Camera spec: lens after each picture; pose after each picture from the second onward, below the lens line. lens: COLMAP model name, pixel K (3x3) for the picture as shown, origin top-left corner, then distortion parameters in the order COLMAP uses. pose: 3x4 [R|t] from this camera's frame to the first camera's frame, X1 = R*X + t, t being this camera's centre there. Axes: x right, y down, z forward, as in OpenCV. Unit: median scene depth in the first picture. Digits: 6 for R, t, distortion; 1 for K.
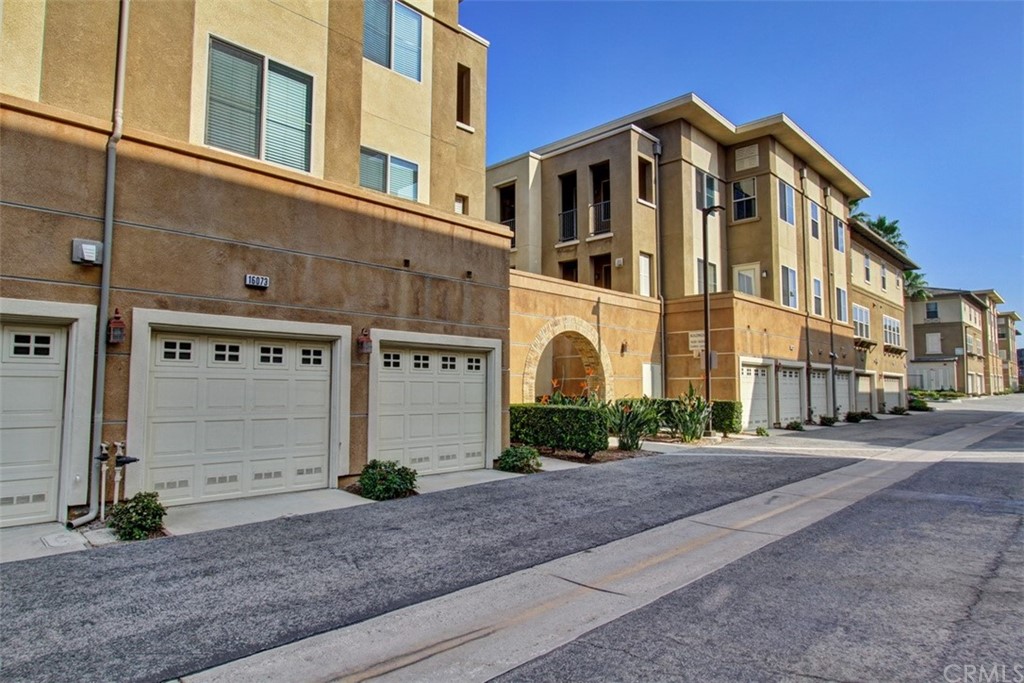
lens RADIAL K [[604.4, 0, 512.2], [0, 604.4, 342.1], [0, 0, 1]] dist [-0.017783, 0.010906]
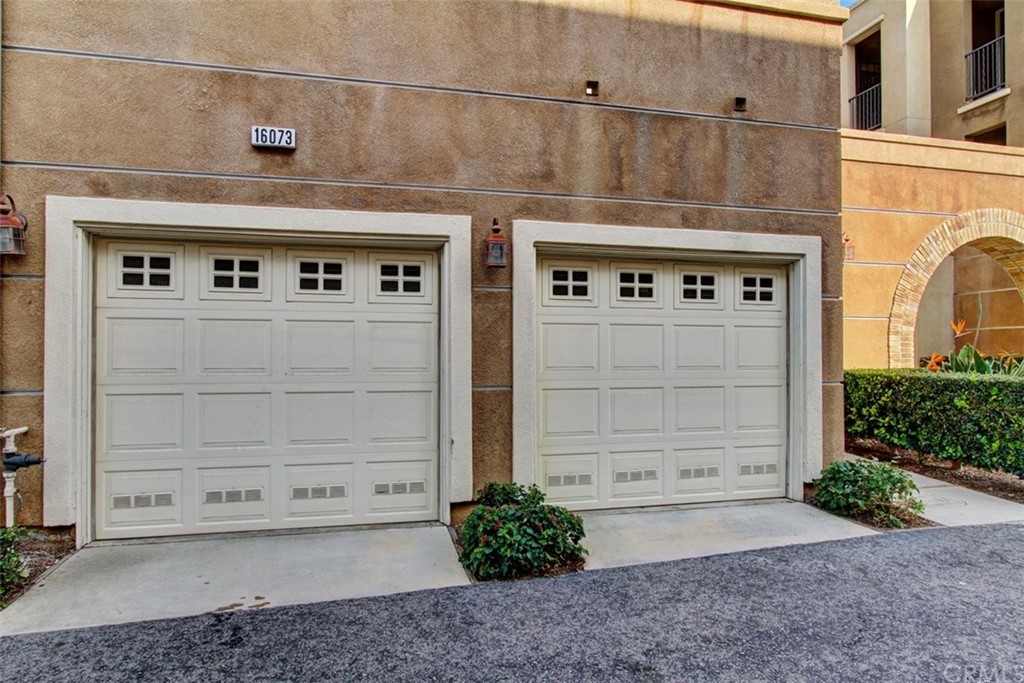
lens RADIAL K [[604.4, 0, 510.2], [0, 604.4, 344.9], [0, 0, 1]] dist [-0.017783, 0.010906]
pose [[0.841473, -0.007465, -0.540247, 0.037422], [0.043760, 0.997561, 0.054376, 0.052725], [0.538524, -0.069397, 0.839748, 0.534836]]
